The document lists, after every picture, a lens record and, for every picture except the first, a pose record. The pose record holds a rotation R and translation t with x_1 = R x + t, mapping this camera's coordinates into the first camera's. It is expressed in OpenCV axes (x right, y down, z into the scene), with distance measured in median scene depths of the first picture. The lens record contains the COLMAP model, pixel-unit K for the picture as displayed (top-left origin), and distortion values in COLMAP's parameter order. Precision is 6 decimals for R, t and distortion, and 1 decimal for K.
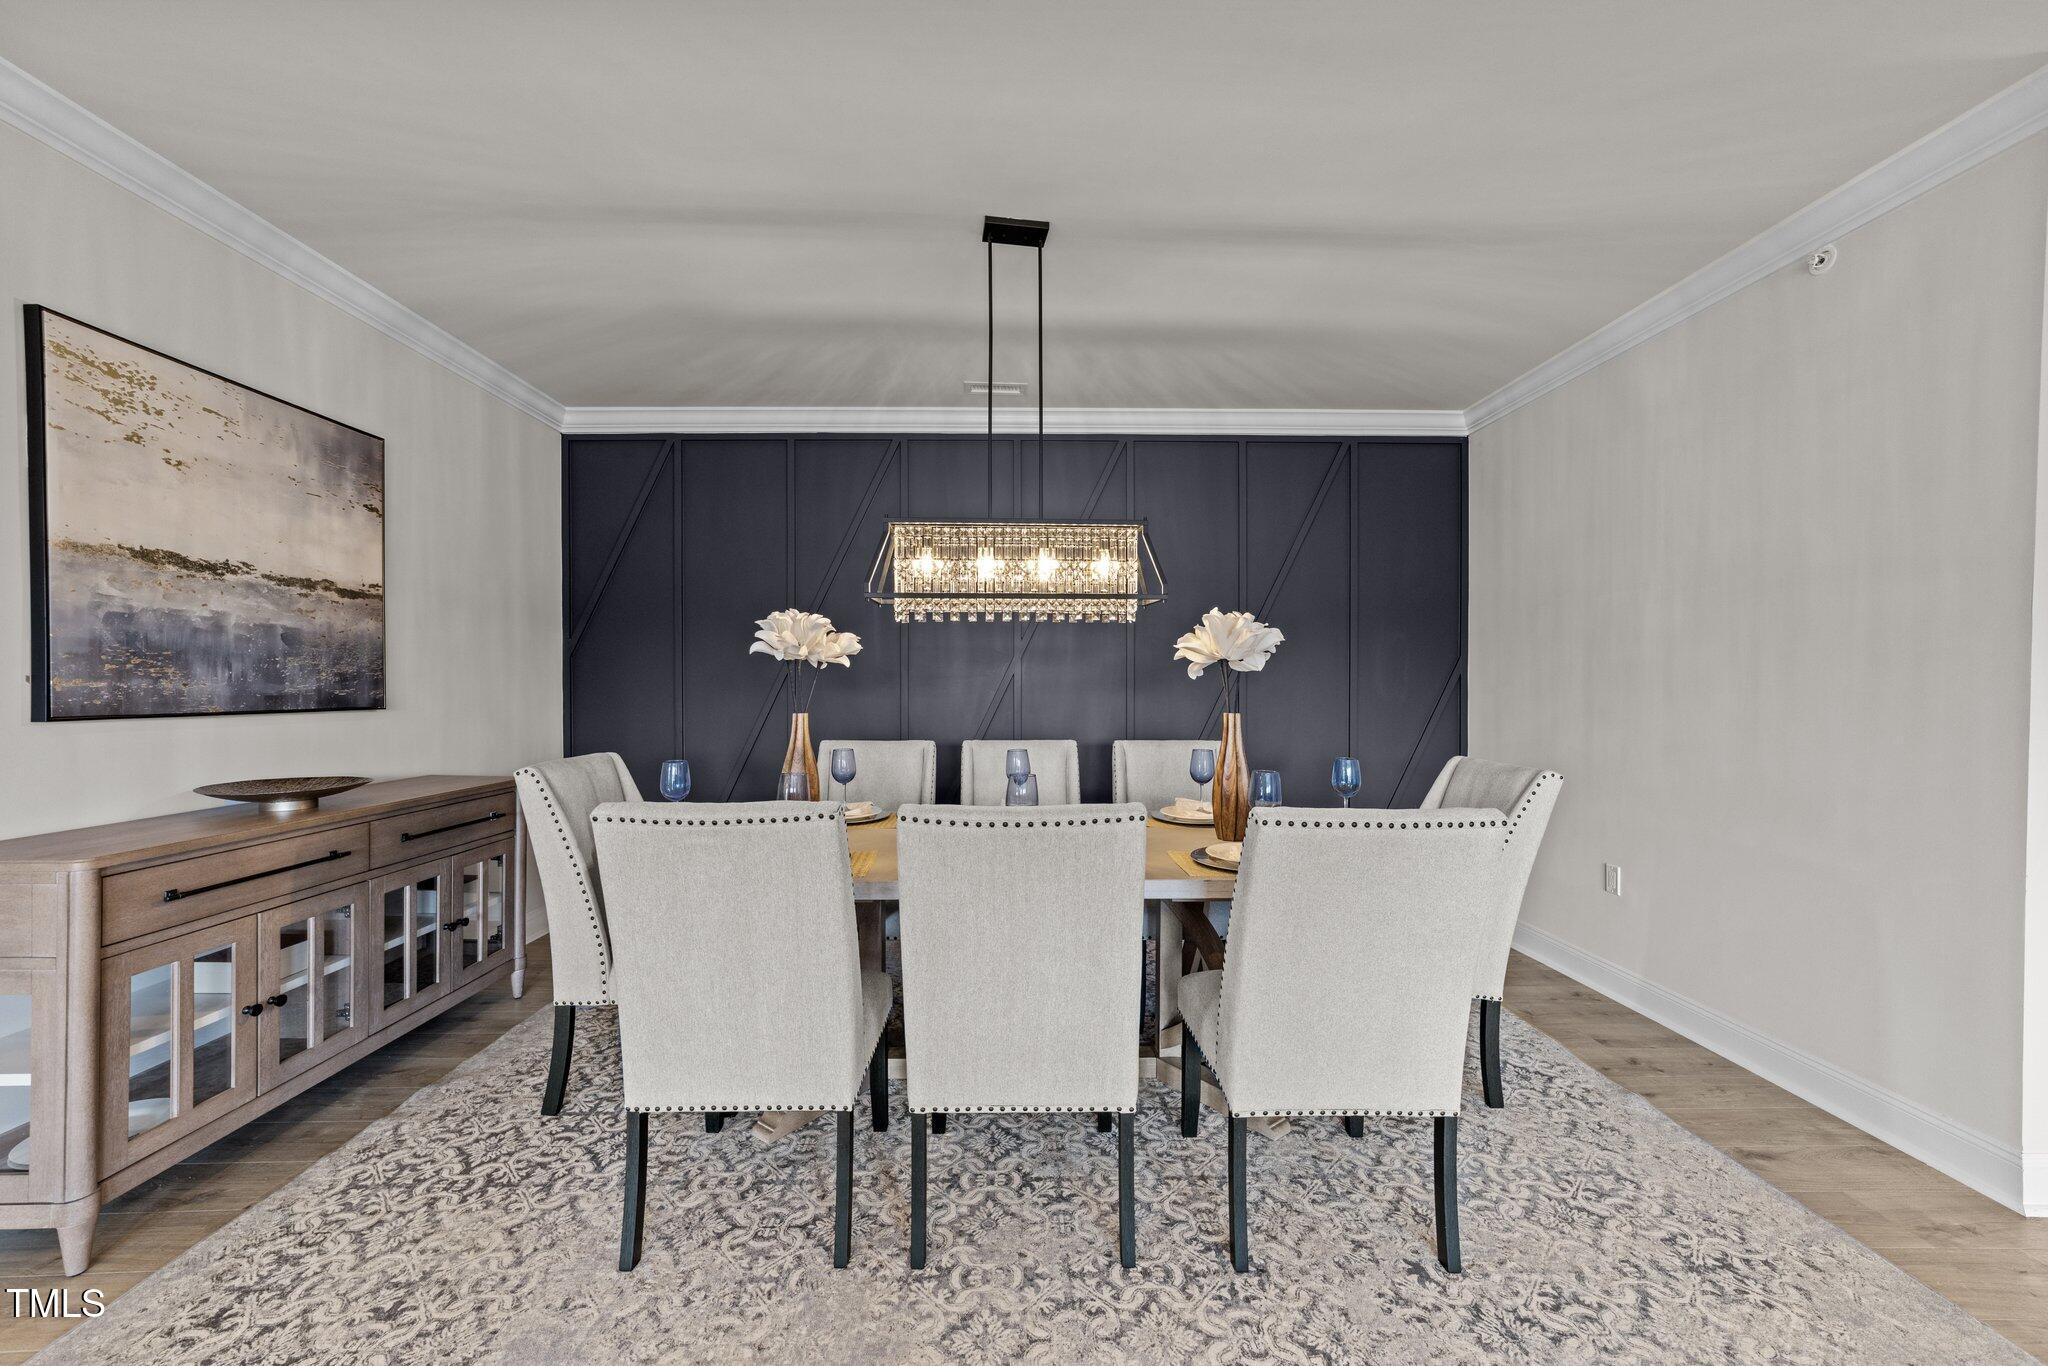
lens RADIAL K [[778.9, 0, 1024.8], [0, 778.9, 690.4], [0, 0, 1]] dist [-0.018240, 0.007467]
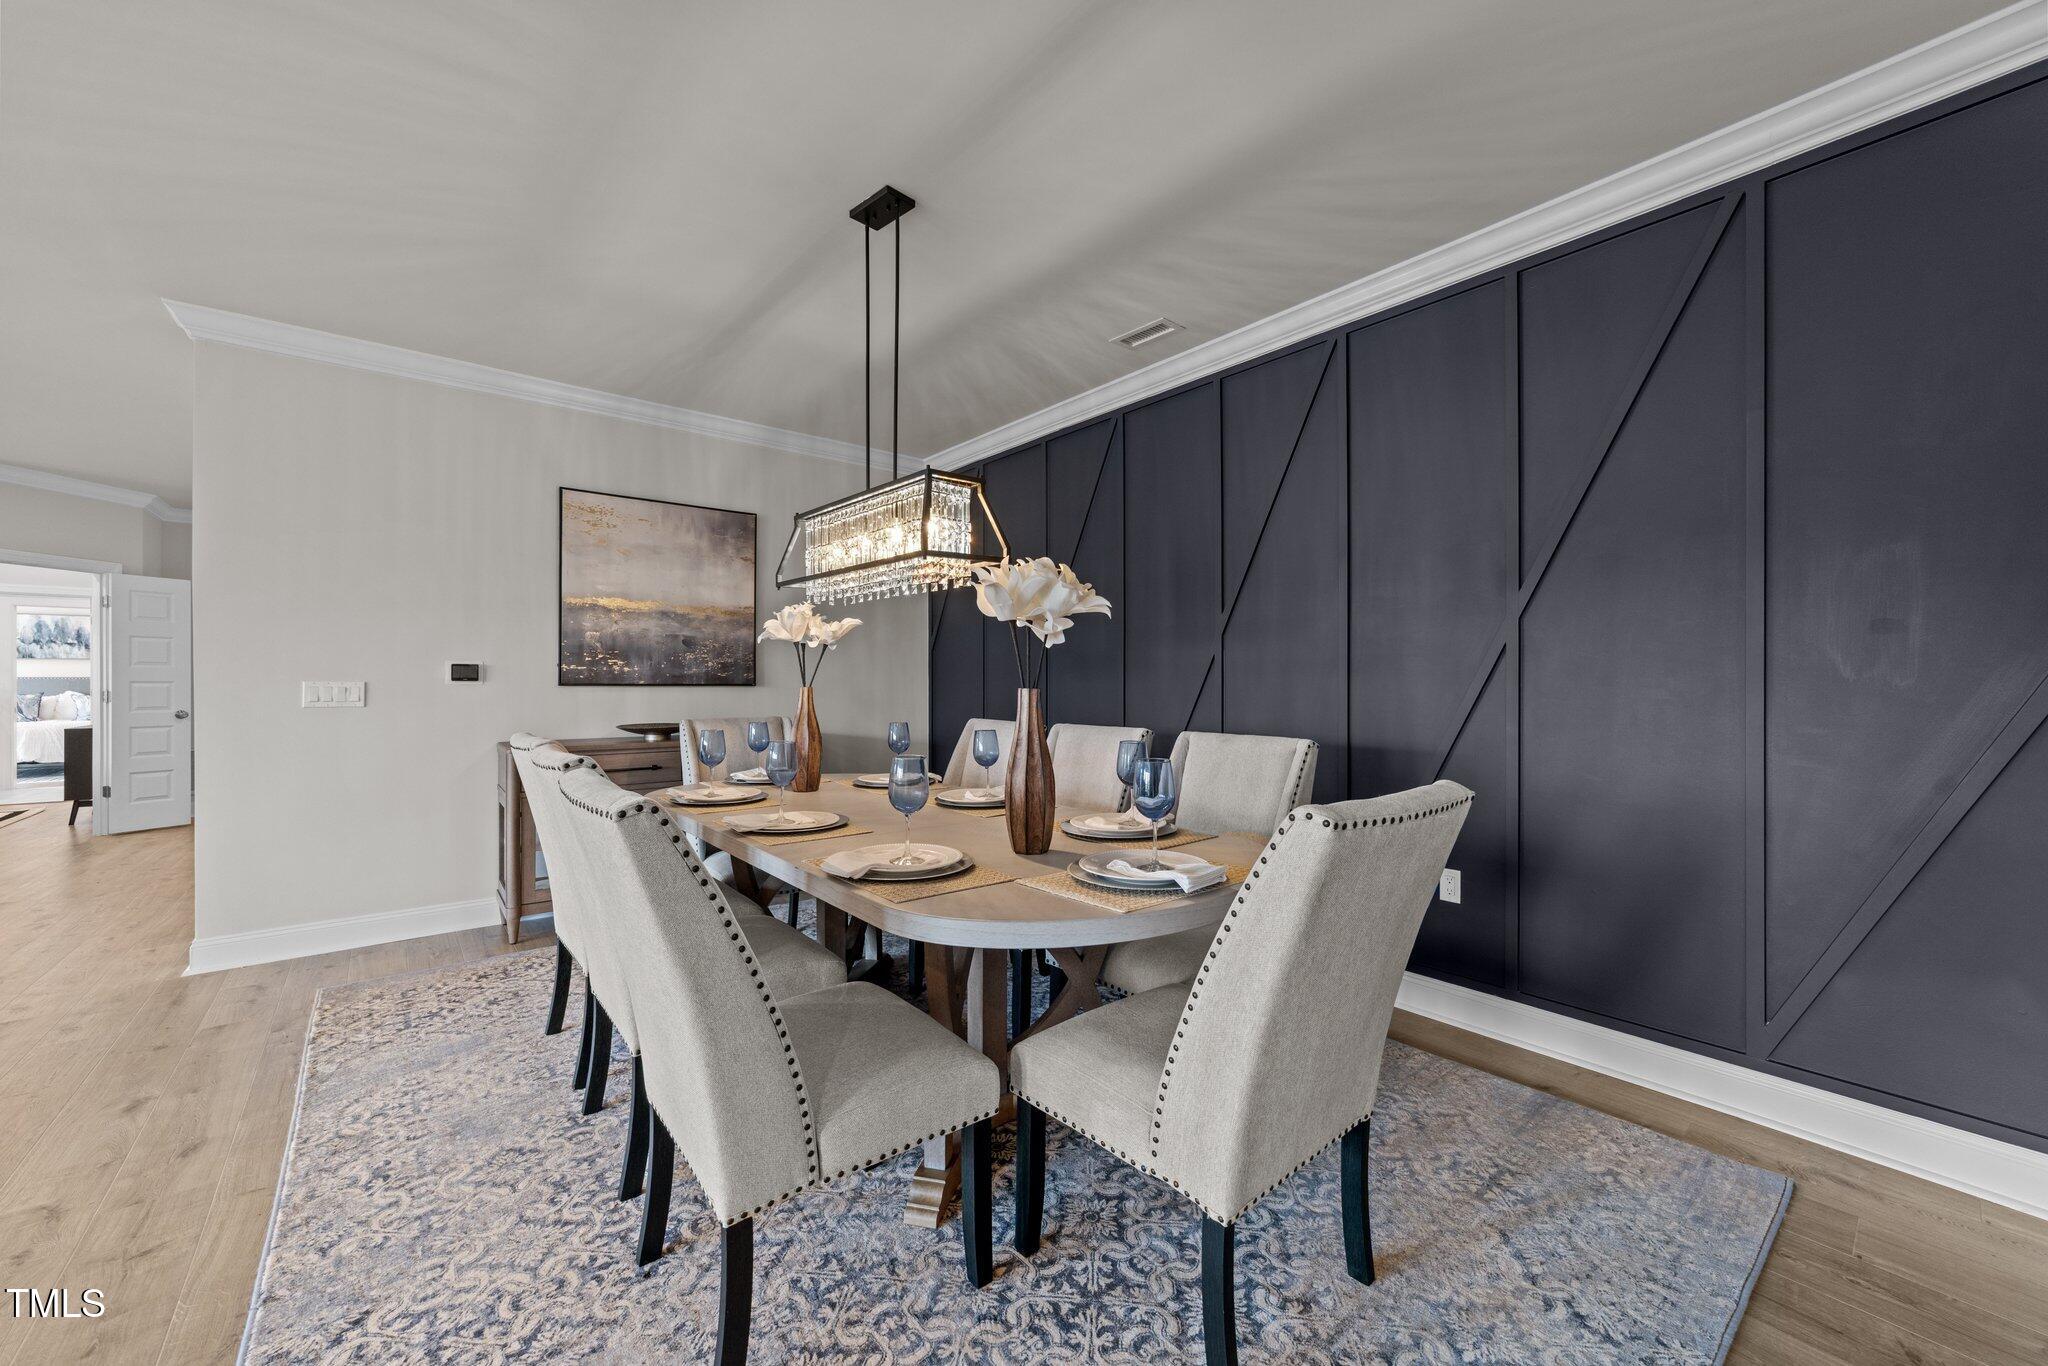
lens RADIAL K [[776.7, 0, 1024.0], [0, 776.7, 683.0], [0, 0, 1]] dist [-0.012100, 0.000070]
pose [[0.625870, 0.000054, -0.779928, 0.858047], [-0.005931, 0.999971, -0.004690, 0.026663], [0.779905, 0.007561, 0.625852, 0.503497]]
